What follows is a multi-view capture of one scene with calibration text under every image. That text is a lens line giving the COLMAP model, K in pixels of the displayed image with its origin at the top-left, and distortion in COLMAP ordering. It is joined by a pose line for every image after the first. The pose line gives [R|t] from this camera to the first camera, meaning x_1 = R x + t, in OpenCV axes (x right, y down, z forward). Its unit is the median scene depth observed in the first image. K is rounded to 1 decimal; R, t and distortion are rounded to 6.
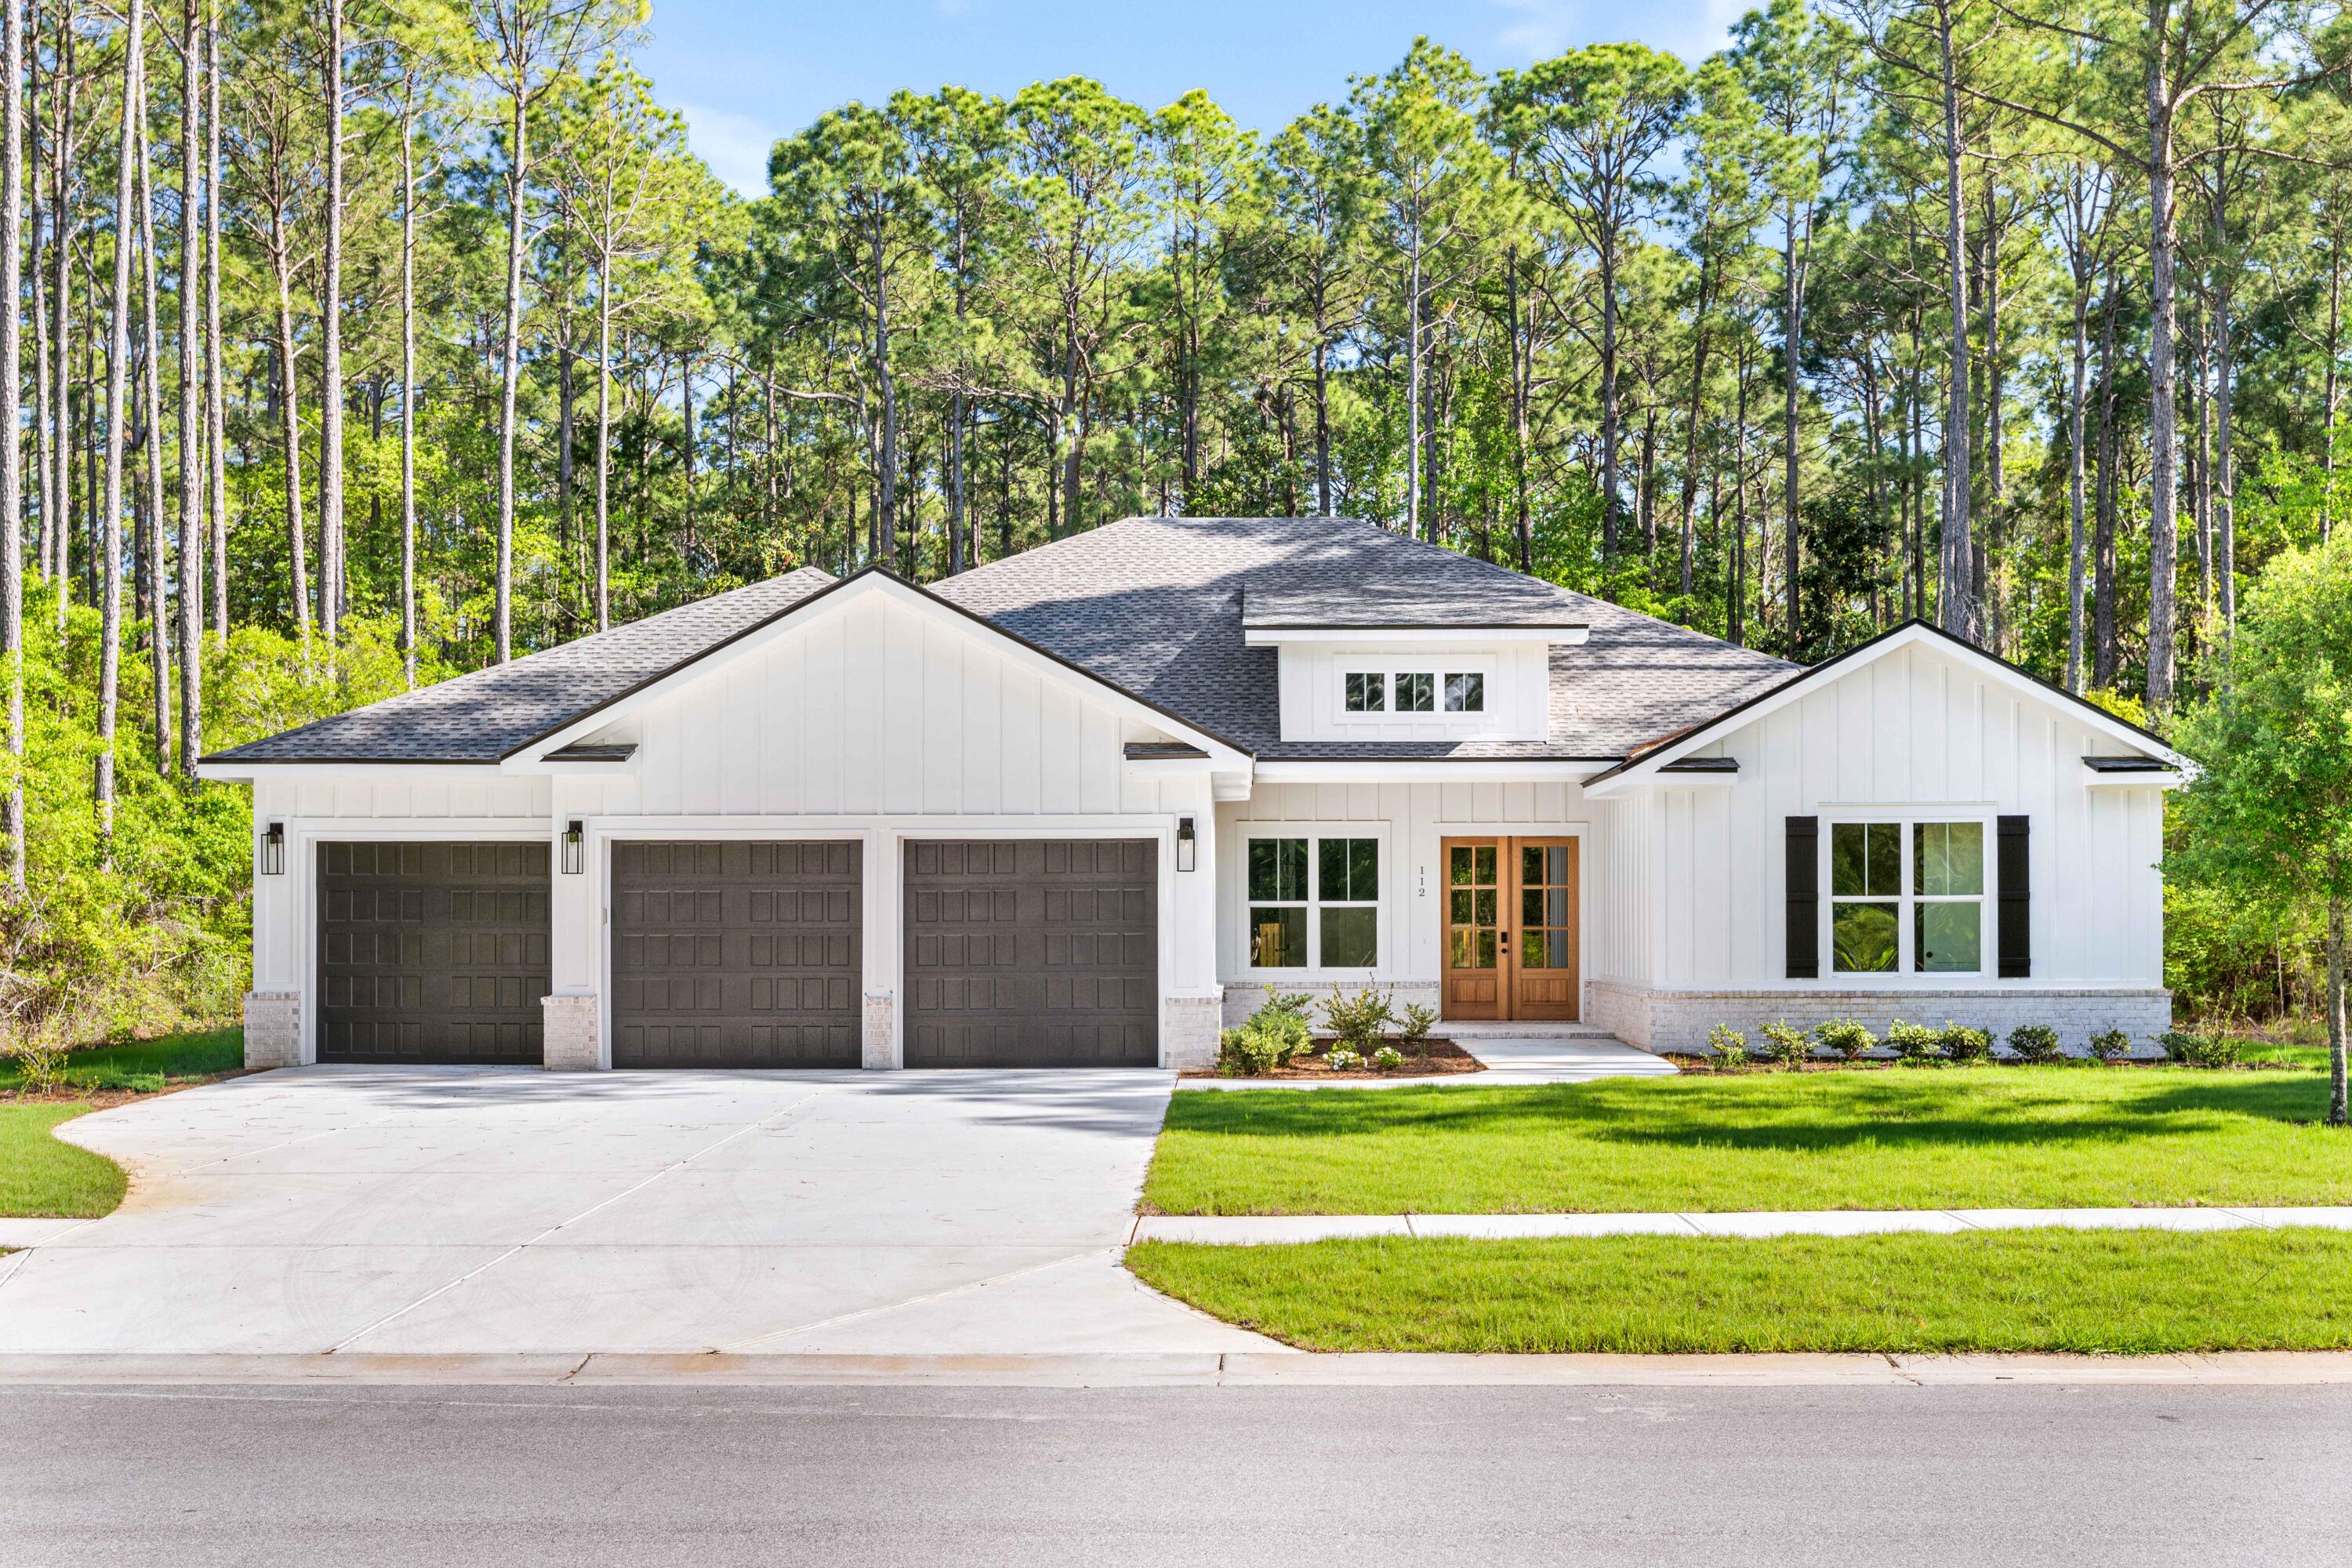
lens RADIAL K [[2538.7, 0, 1176.0], [0, 2538.7, 784.0], [0, 0, 1]] dist [0.016152, 0.003318]
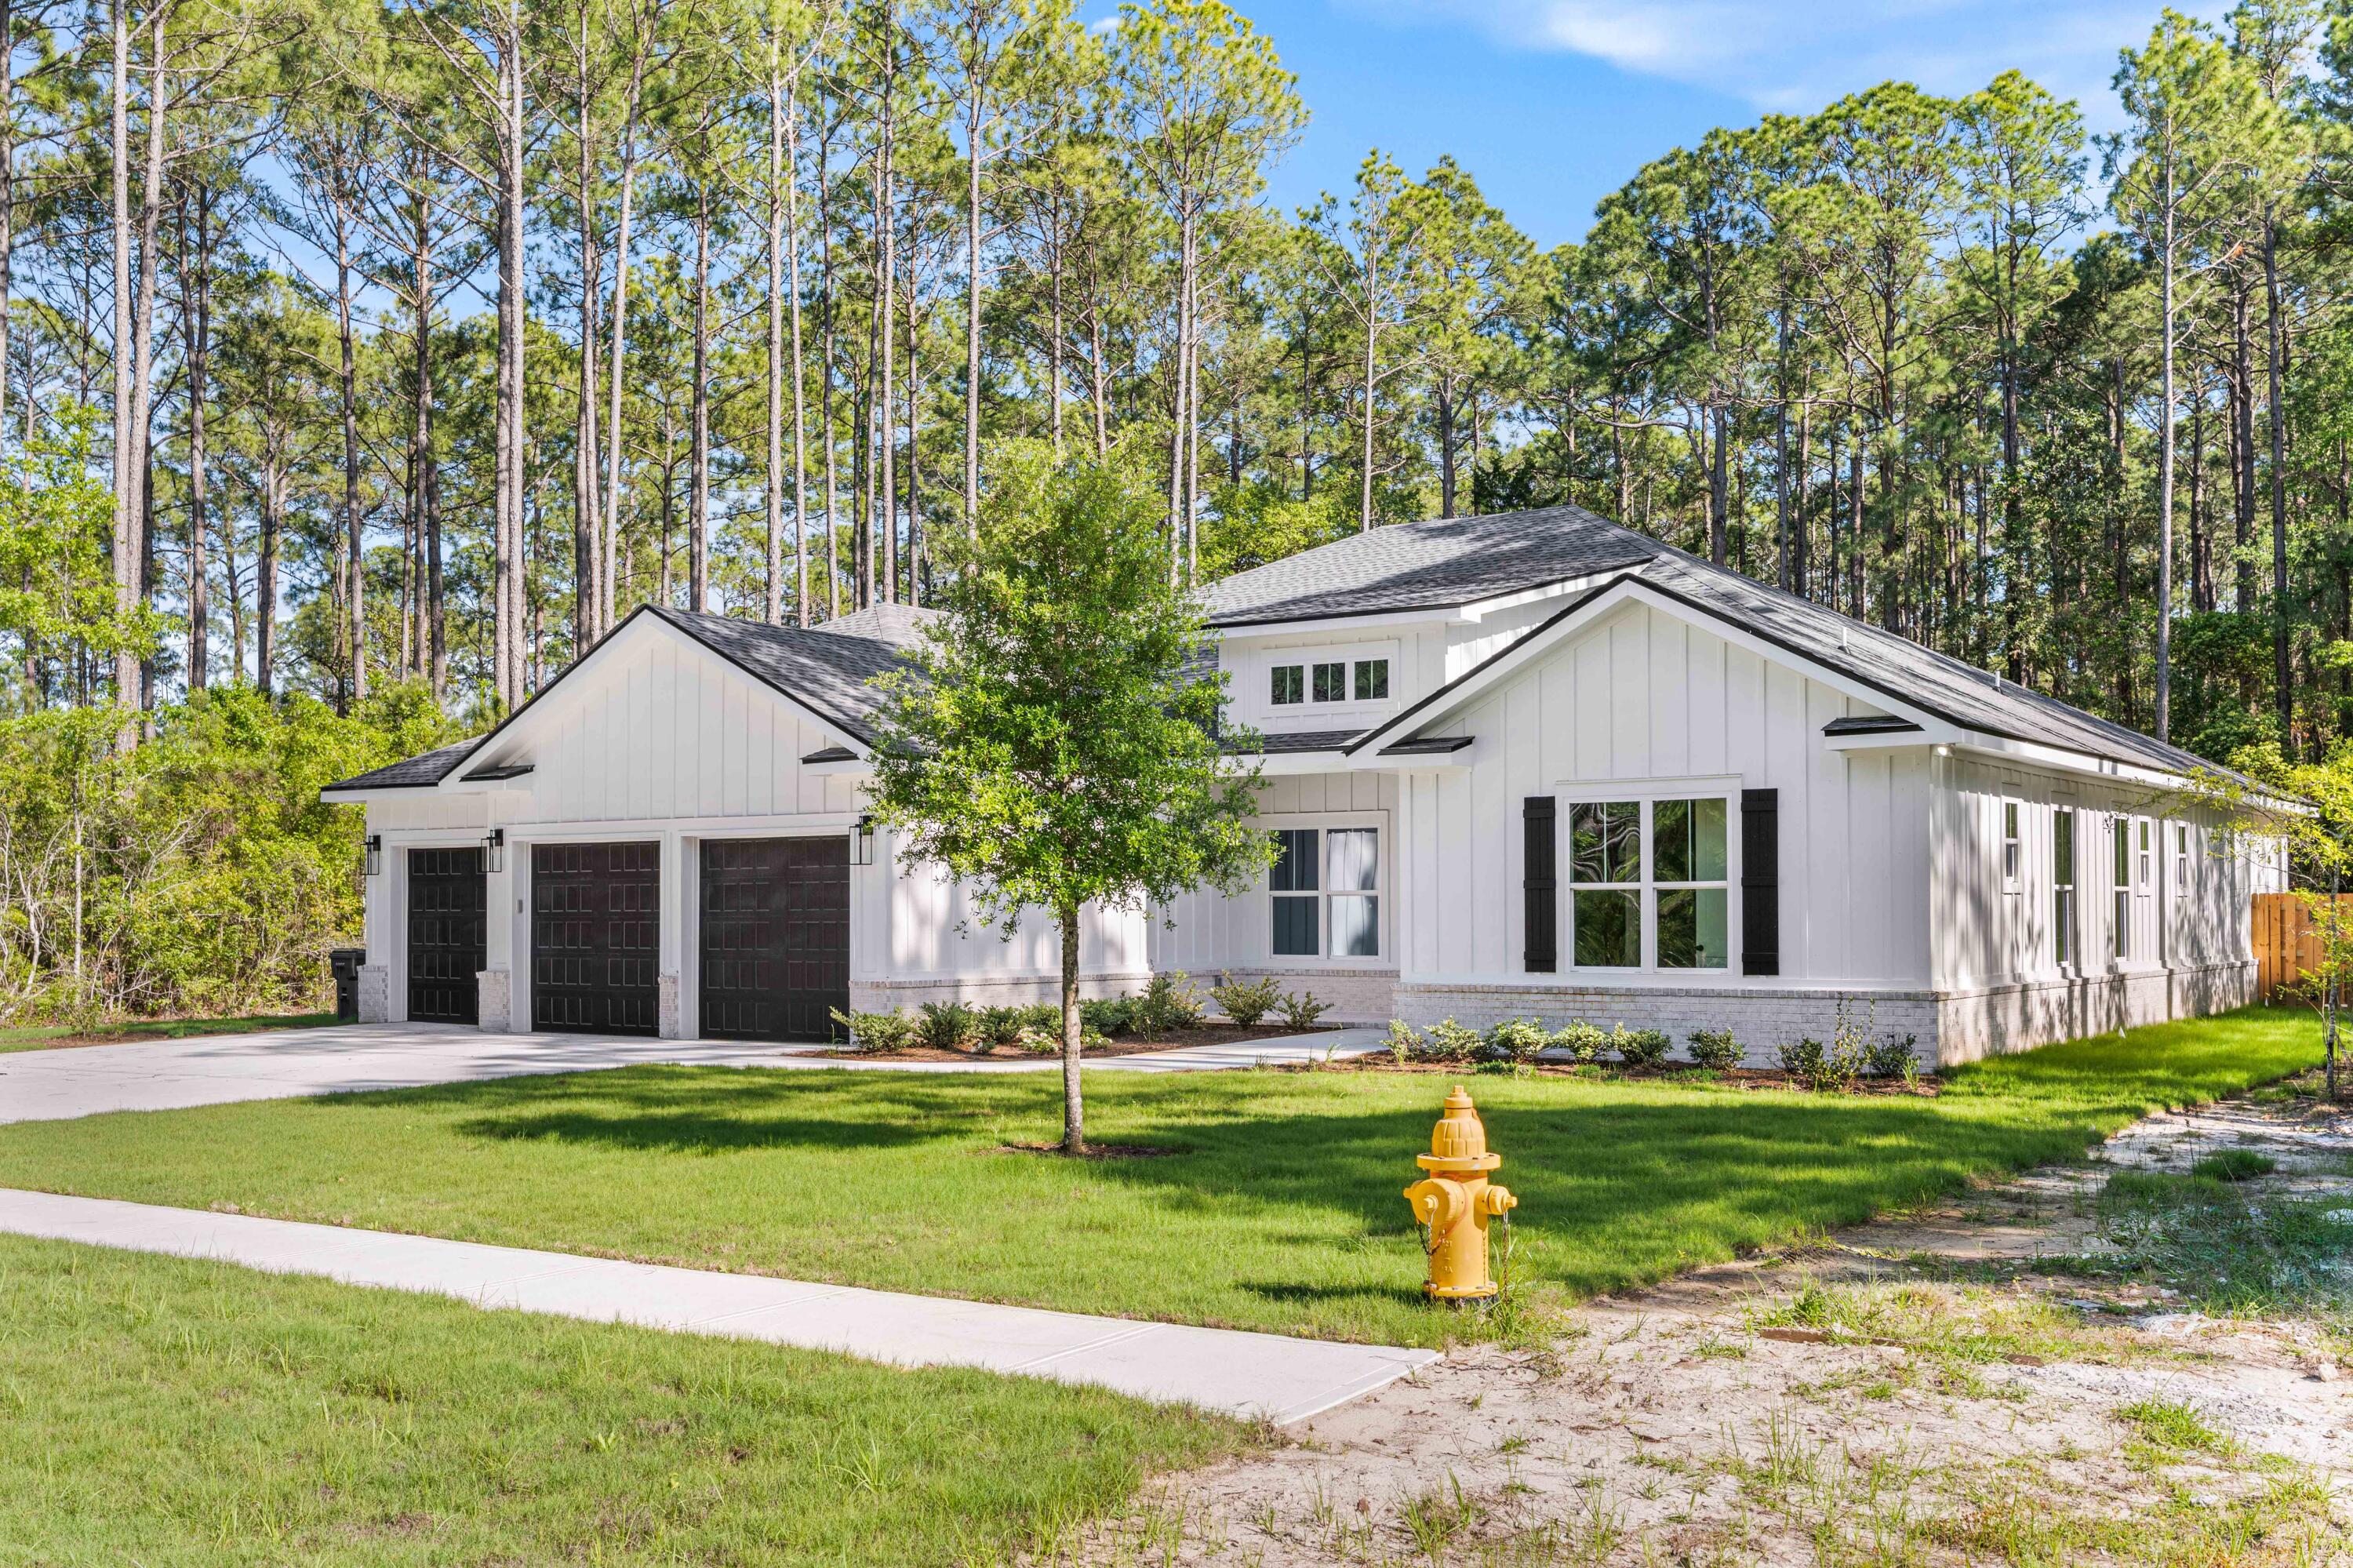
lens RADIAL K [[2236.7, 0, 1176.5], [0, 2236.7, 784.0], [0, 0, 1]] dist [-0.000917, 0.002382]
pose [[0.836370, -0.030251, -0.547330, 0.579965], [0.029790, 0.999509, -0.009720, 0.012070], [0.547356, -0.008175, 0.836860, 0.248631]]
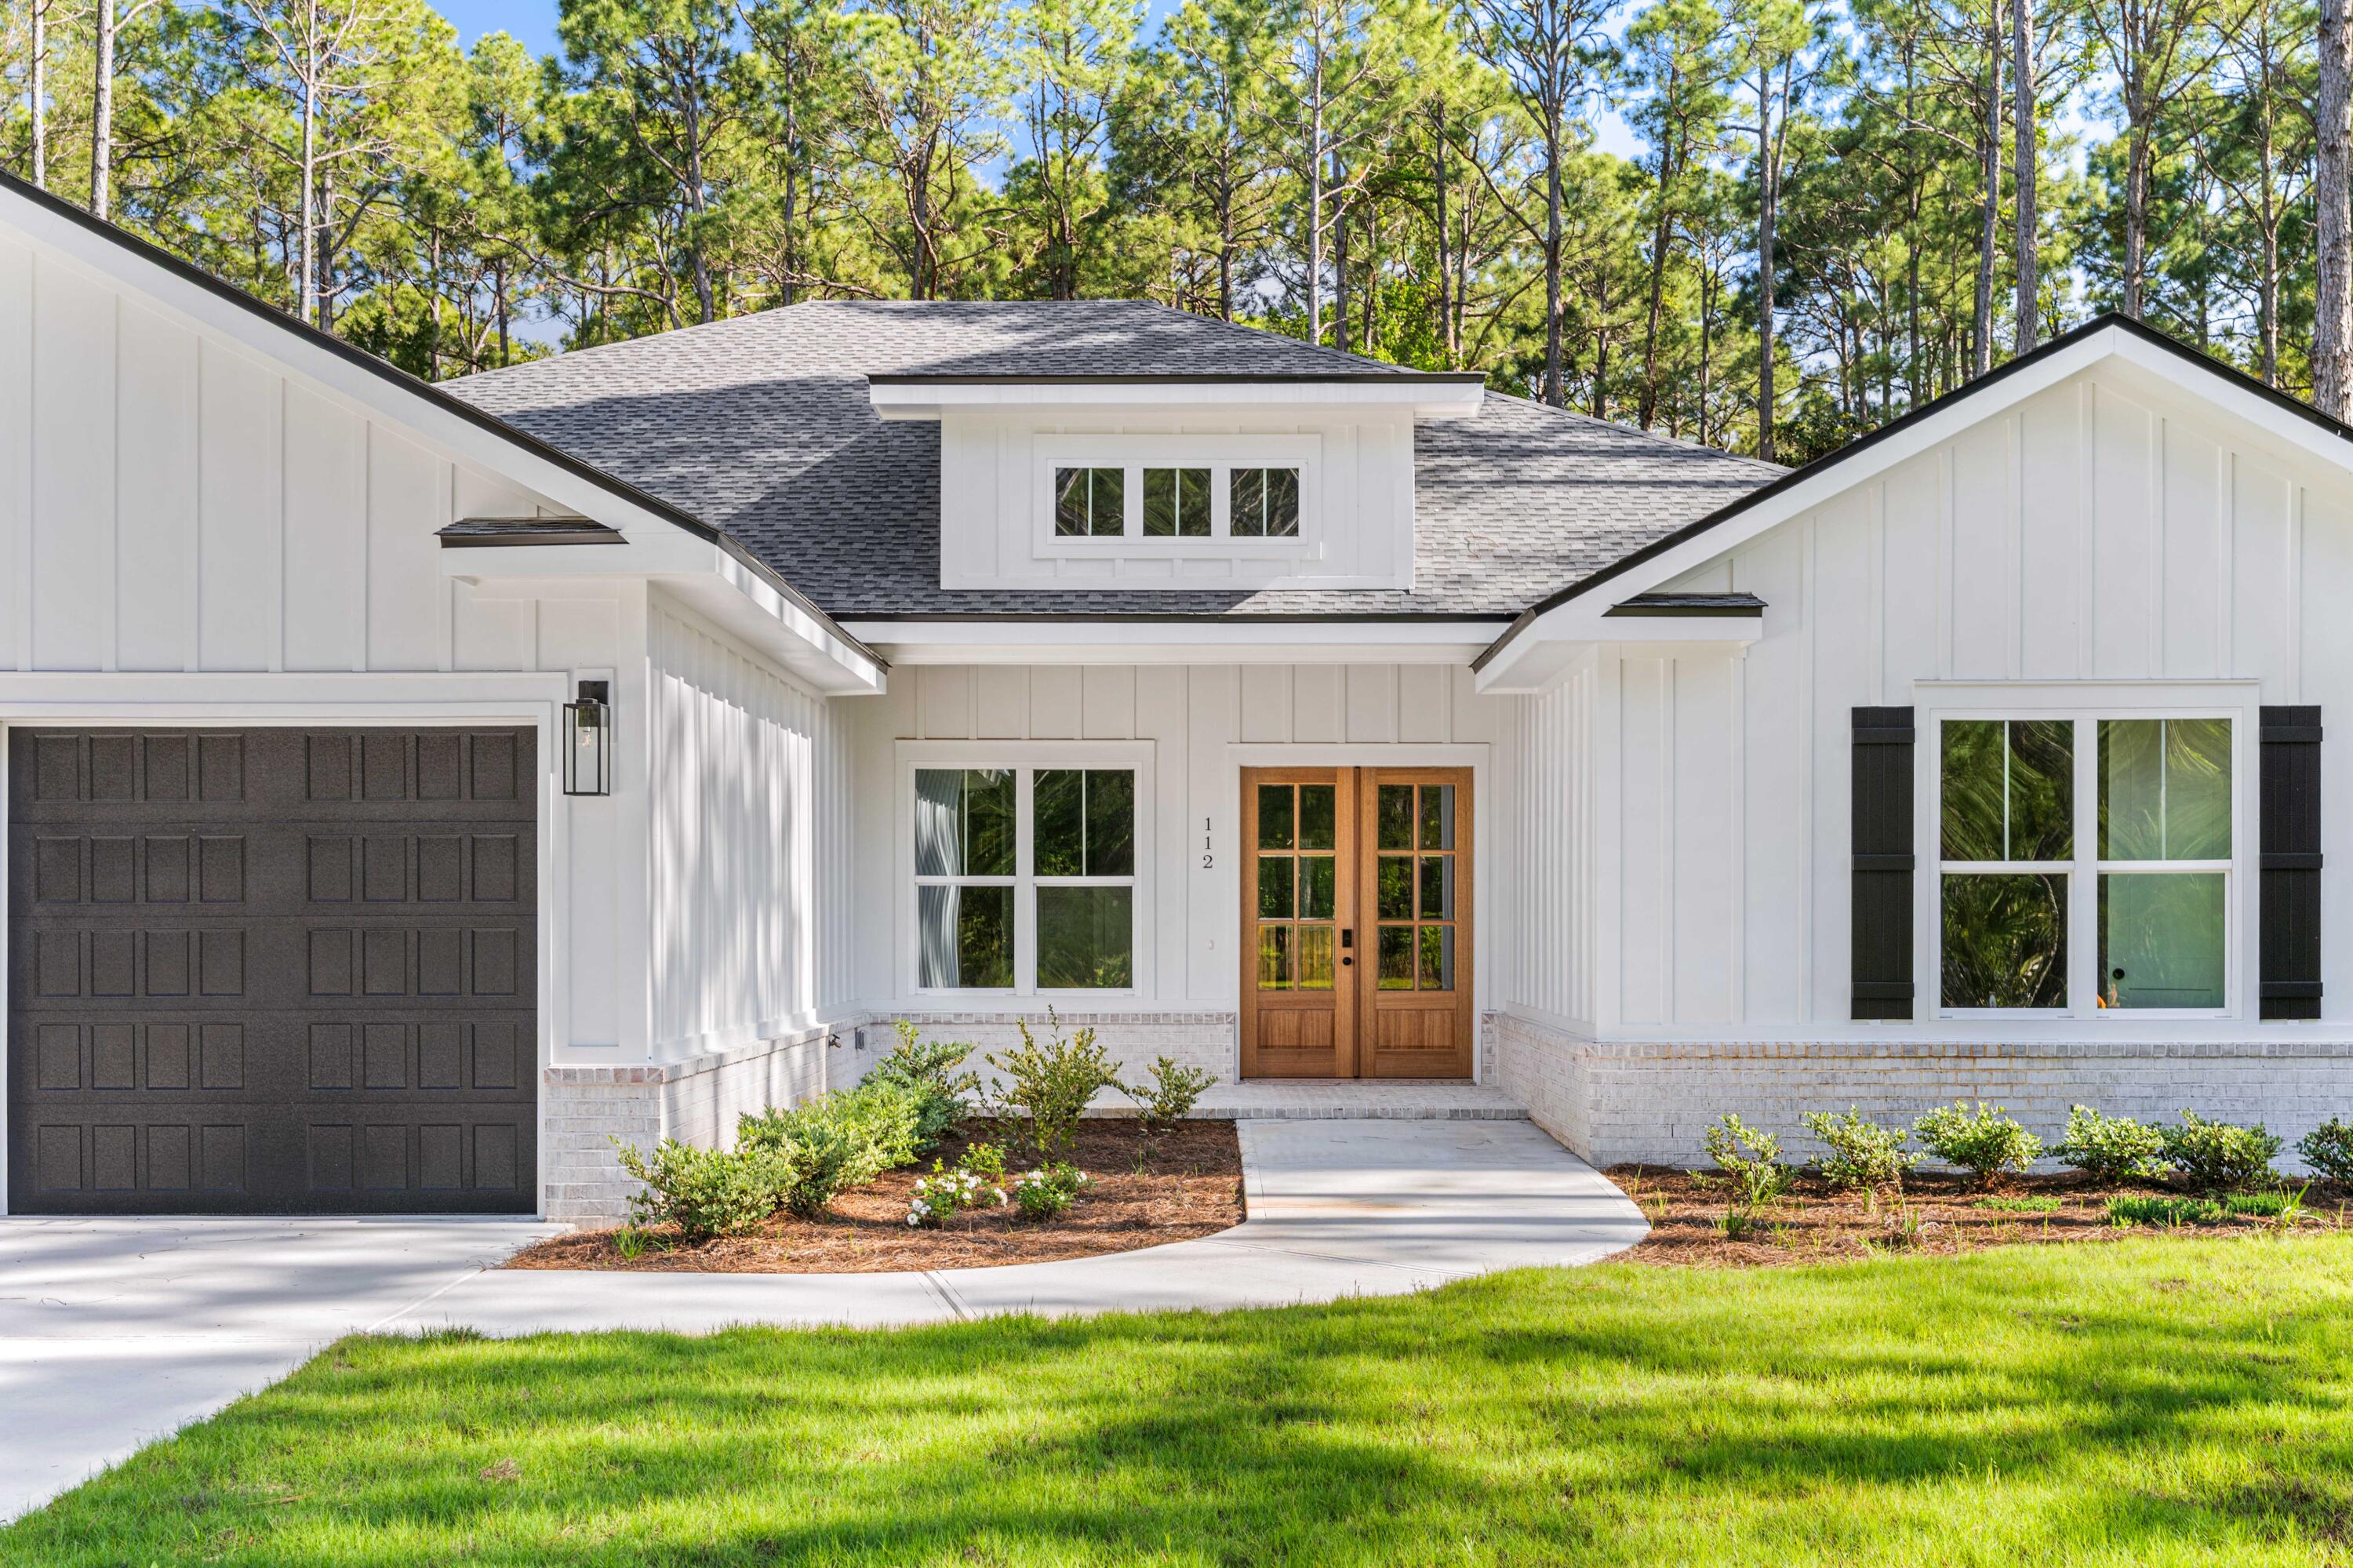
lens RADIAL K [[2466.3, 0, 1181.5], [0, 2466.3, 794.5], [0, 0, 1]] dist [-0.001139, -0.000061]
pose [[0.999872, 0.003944, 0.015519, 0.095428], [-0.004005, 0.999984, 0.003879, 0.029147], [-0.015503, -0.003941, 0.999872, 0.499040]]
